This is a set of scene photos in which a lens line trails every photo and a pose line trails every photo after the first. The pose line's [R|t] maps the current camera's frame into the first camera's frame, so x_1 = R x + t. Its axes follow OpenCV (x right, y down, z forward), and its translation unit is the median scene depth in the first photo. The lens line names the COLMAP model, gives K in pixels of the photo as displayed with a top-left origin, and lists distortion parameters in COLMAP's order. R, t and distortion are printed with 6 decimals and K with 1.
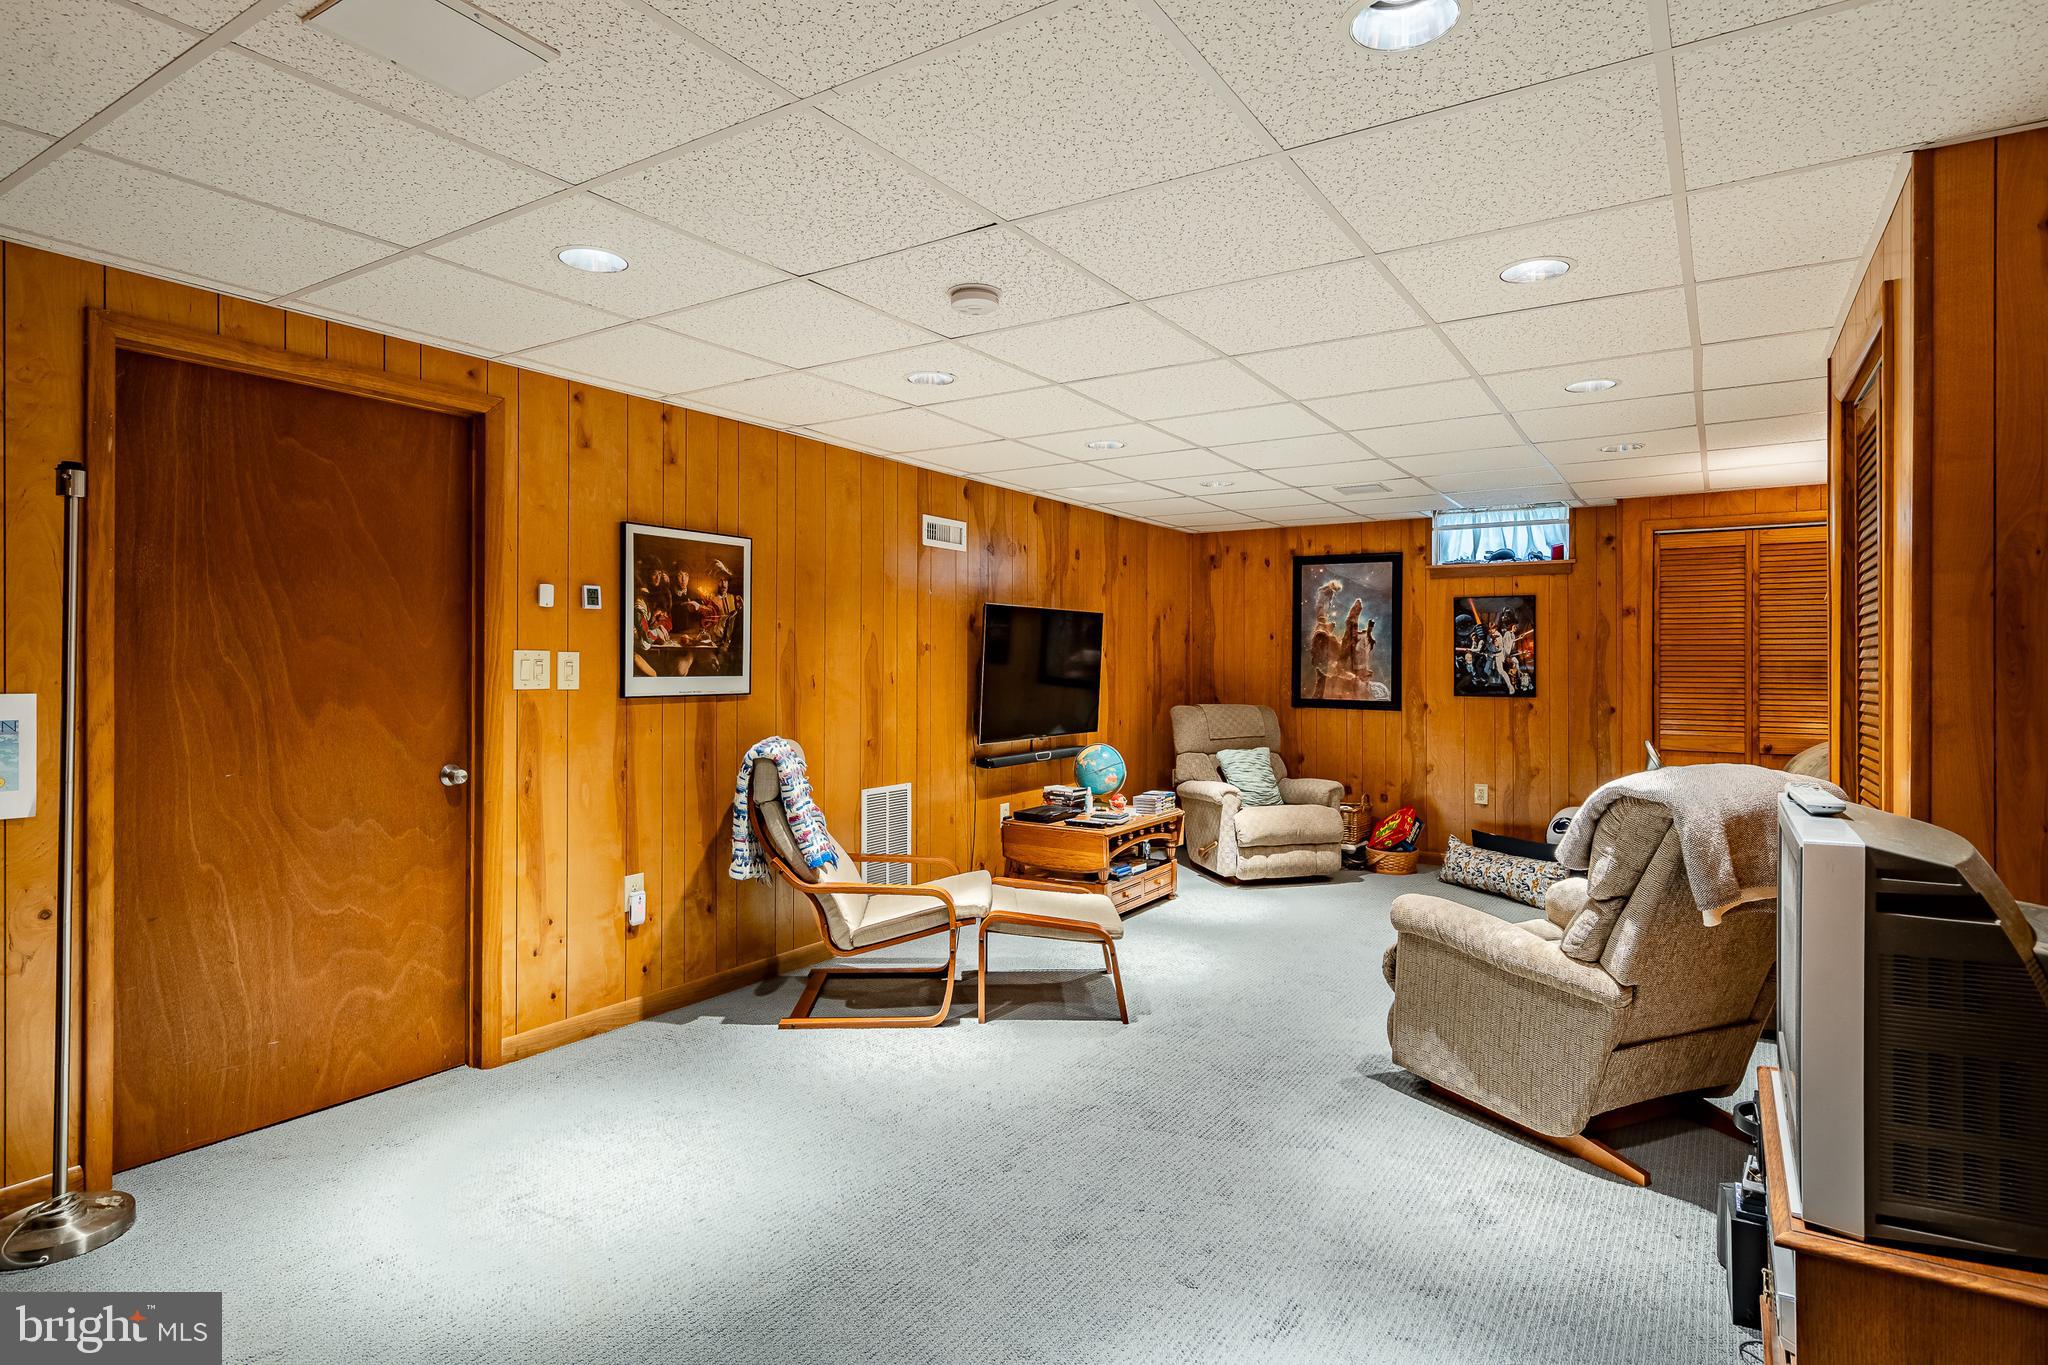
lens RADIAL K [[1056.5, 0, 1023.6], [0, 1056.5, 671.2], [0, 0, 1]] dist [0.000938, 0.000033]
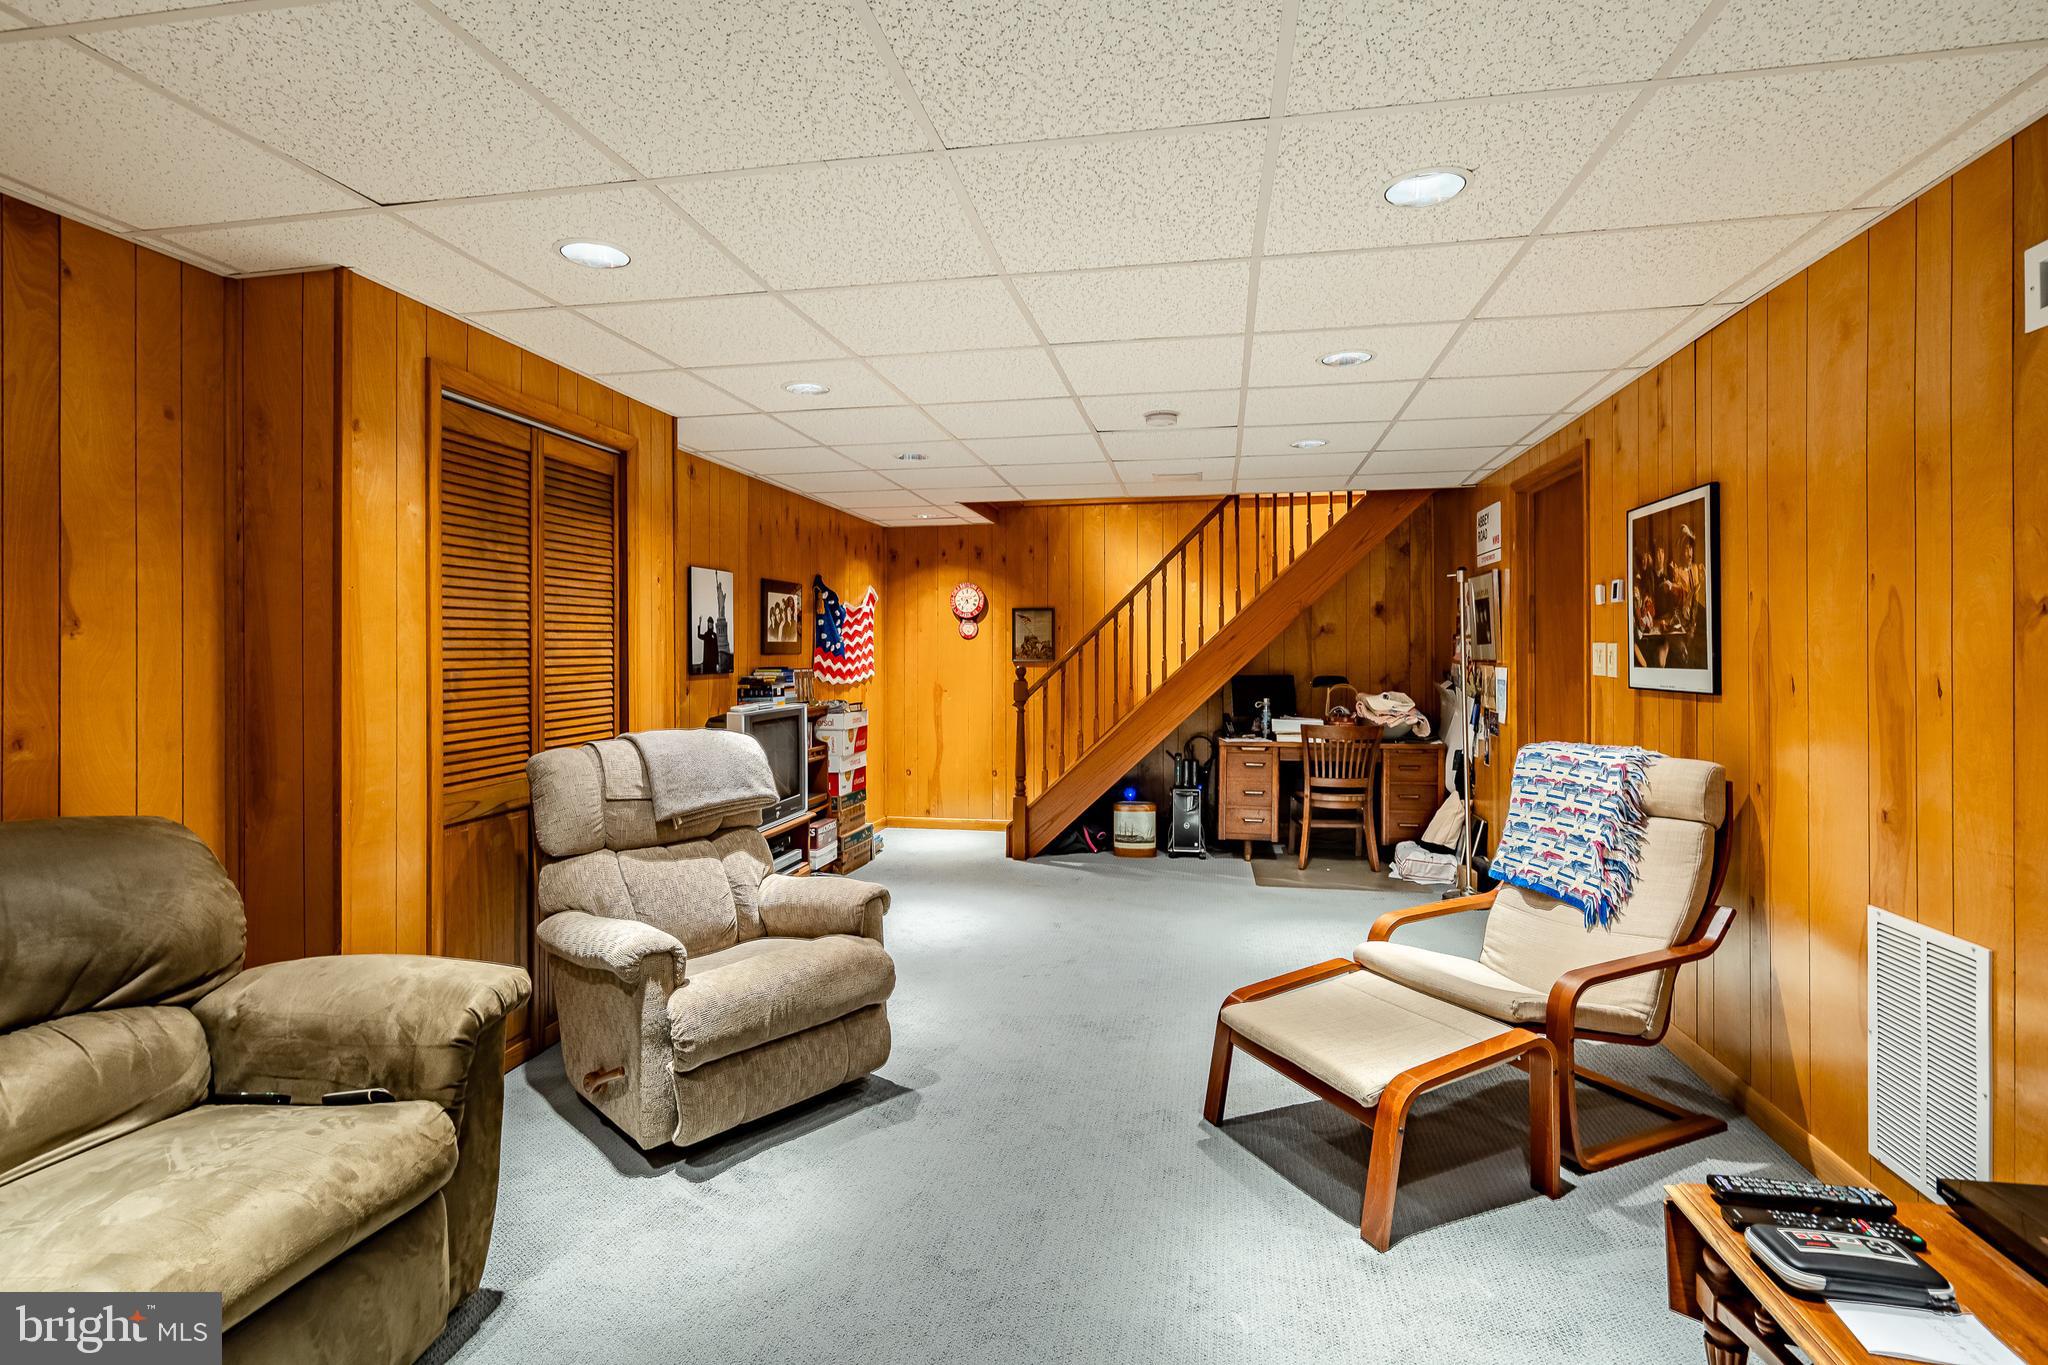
lens RADIAL K [[1009.0, 0, 1019.4], [0, 1009.0, 663.1], [0, 0, 1]] dist [0.000129, 0.000024]
pose [[-0.920794, 0.004064, -0.390028, 0.494305], [-0.001317, 0.999908, 0.013528, -0.009926], [0.390047, 0.012971, -0.920703, 1.570249]]
